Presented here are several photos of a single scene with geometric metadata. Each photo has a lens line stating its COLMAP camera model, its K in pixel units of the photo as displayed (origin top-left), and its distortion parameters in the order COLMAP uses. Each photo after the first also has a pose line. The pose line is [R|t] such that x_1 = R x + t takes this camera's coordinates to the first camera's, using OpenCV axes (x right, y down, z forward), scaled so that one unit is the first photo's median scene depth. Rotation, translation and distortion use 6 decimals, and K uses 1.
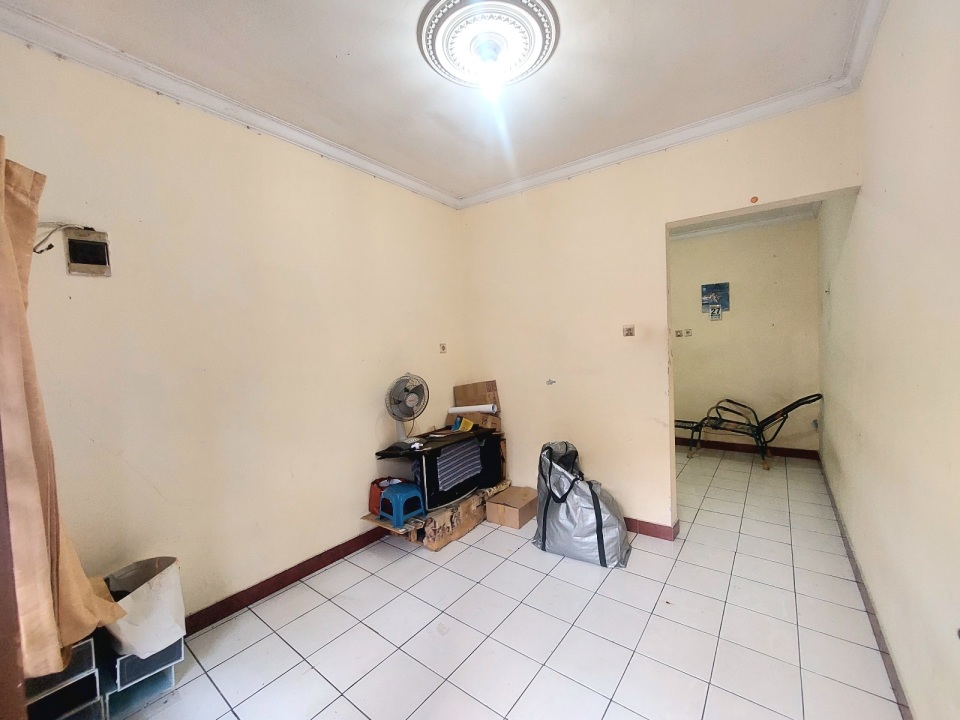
lens RADIAL K [[386.7, 0, 485.5], [0, 386.7, 361.0], [0, 0, 1]] dist [-0.004138, -0.000268]
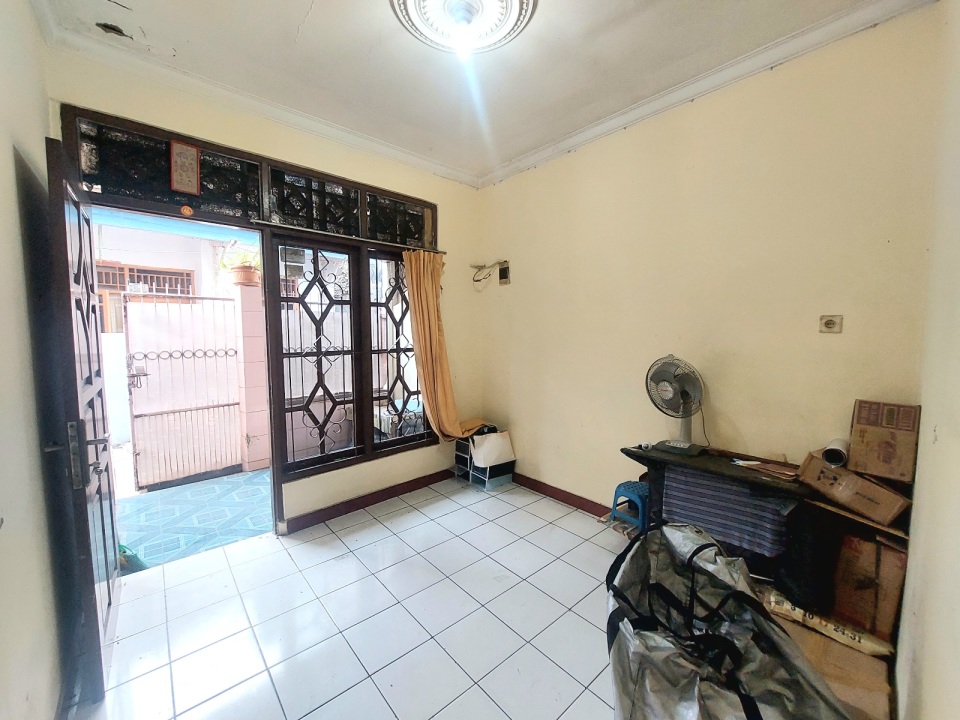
lens RADIAL K [[386.7, 0, 475.0], [0, 386.7, 359.2], [0, 0, 1]] dist [-0.004138, -0.000268]
pose [[-0.210838, 0.114895, -0.970745, 1.943018], [-0.026084, 0.992054, 0.123082, -0.141274], [0.977173, 0.051272, -0.206166, 2.390949]]
